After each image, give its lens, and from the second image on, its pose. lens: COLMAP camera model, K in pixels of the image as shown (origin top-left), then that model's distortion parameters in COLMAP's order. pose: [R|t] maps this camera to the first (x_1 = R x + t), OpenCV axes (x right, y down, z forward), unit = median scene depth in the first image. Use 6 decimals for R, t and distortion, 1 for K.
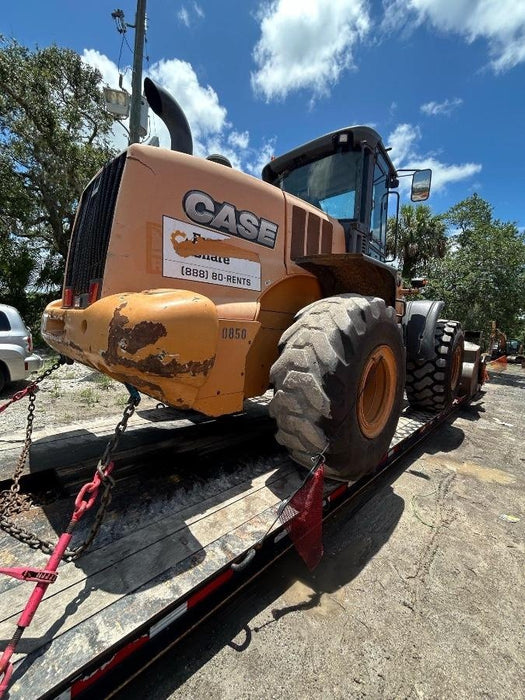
lens RADIAL K [[288.0, 0, 262.5], [0, 288.0, 350.0], [0, 0, 1]] dist [-0.008357, -0.000092]
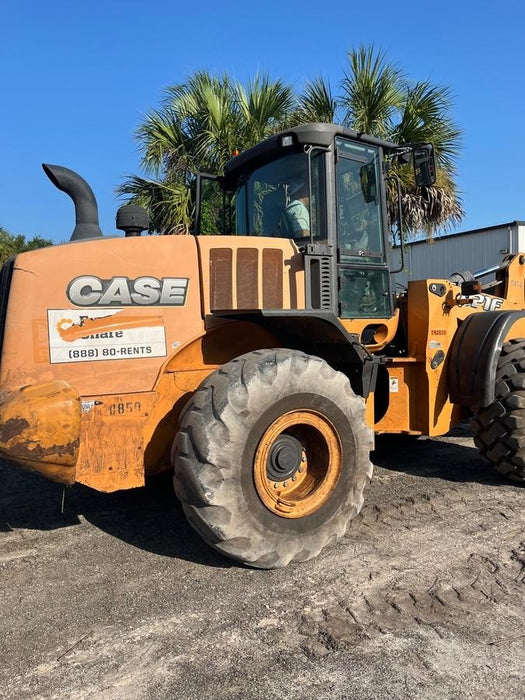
lens RADIAL K [[542.4, 0, 262.5], [0, 542.4, 350.0], [0, 0, 1]] dist [0.007874, 0.000866]
pose [[0.960590, -0.063990, -0.270503, 0.860795], [0.055699, 0.997716, -0.038223, -0.155418], [0.272331, 0.021650, 0.961960, -0.677850]]
